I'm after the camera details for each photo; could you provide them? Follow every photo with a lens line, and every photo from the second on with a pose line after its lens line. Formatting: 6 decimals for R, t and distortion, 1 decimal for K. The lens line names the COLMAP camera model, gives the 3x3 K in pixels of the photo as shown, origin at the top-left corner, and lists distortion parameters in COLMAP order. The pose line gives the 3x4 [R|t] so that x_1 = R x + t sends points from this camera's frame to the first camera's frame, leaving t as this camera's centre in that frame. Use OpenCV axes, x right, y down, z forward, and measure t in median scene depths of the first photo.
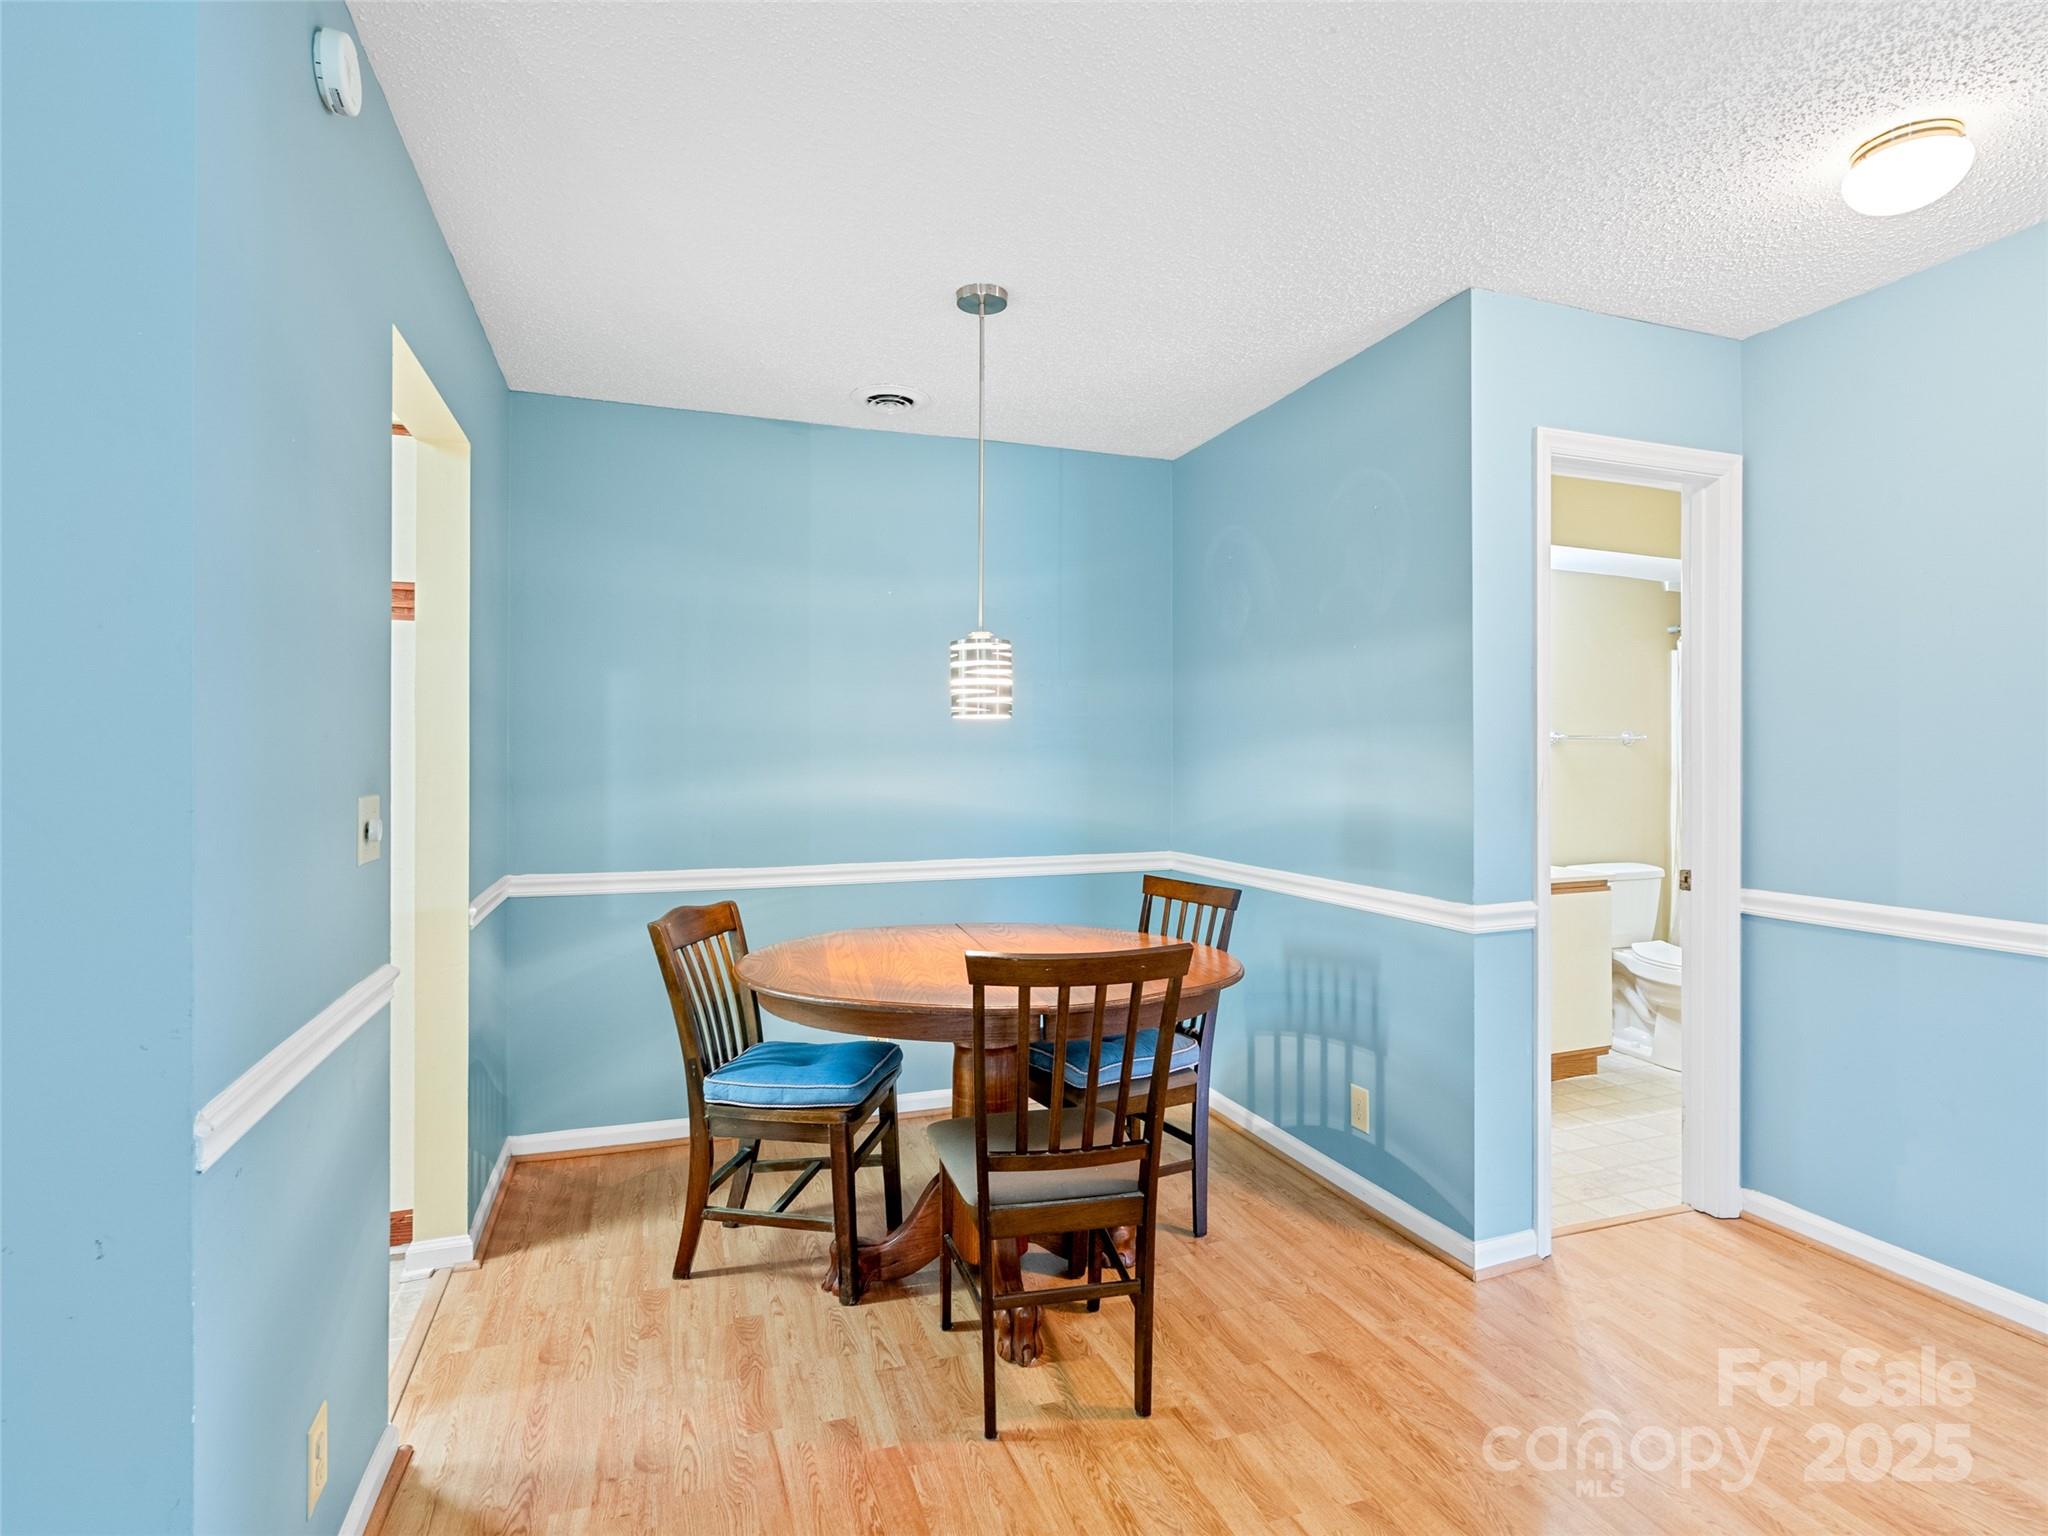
lens RADIAL K [[1213.6, 0, 1024.0], [0, 1213.6, 768.0], [0, 0, 1]] dist [-0.003908, 0.000379]
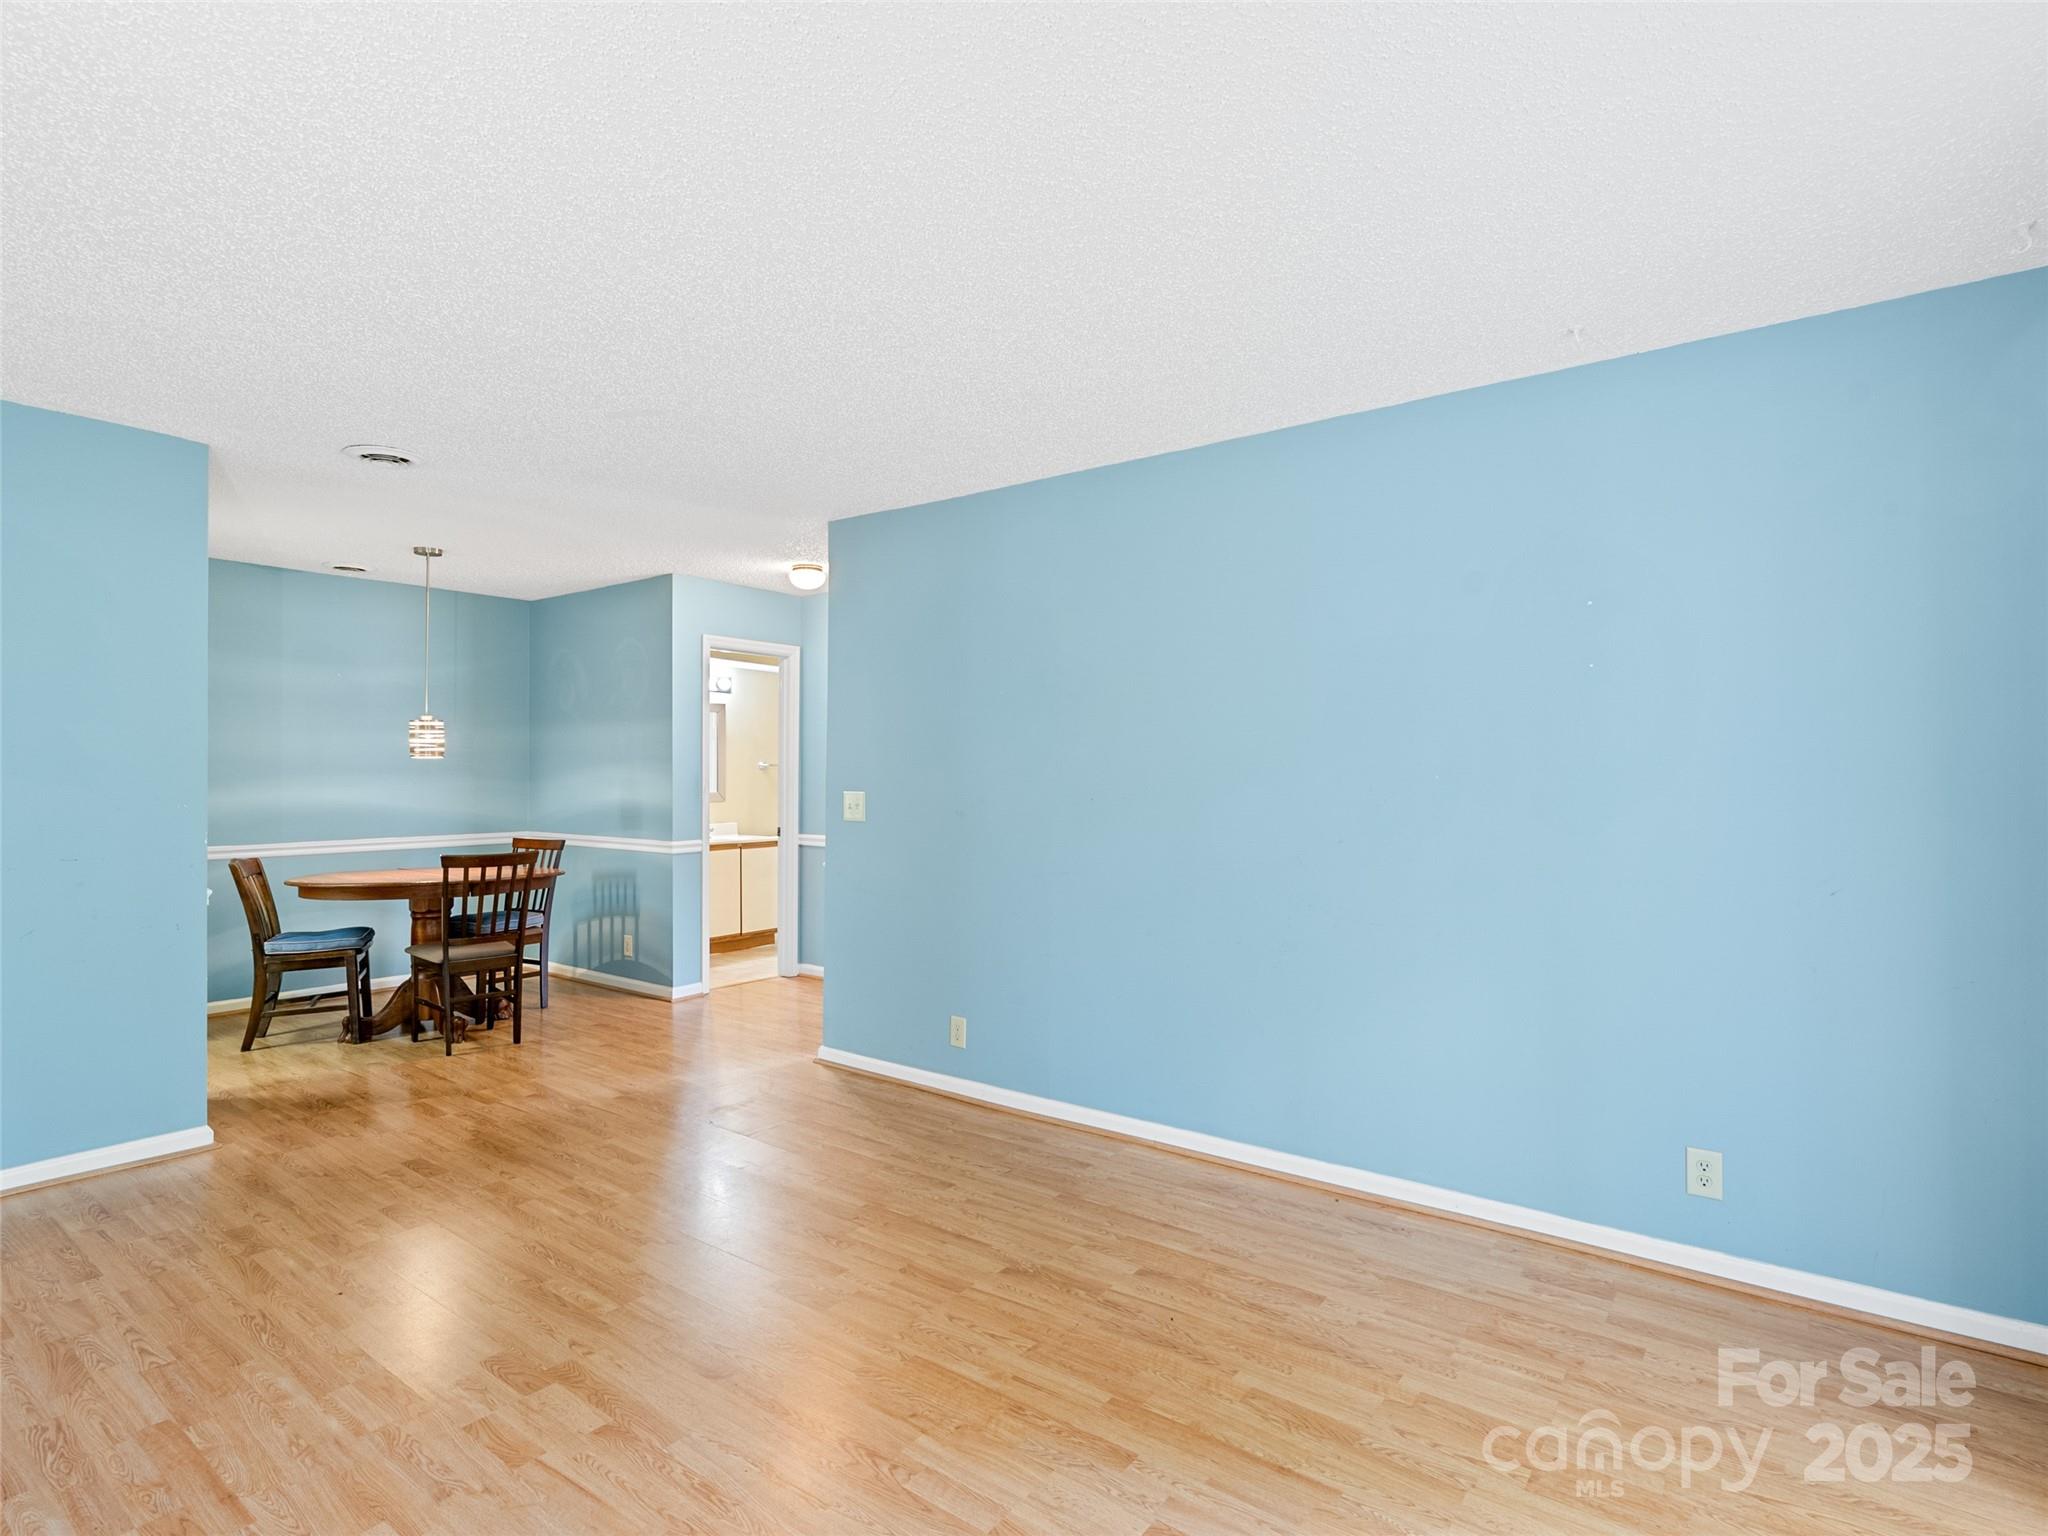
lens RADIAL K [[1048.1, 0, 1026.3], [0, 1048.1, 777.5], [0, 0, 1]] dist [-0.002274, 0.000874]
pose [[0.843769, 0.001591, 0.536705, -0.129465], [0.001201, 0.999988, -0.004853, 0.001673], [-0.536706, 0.004740, 0.843756, -1.025370]]
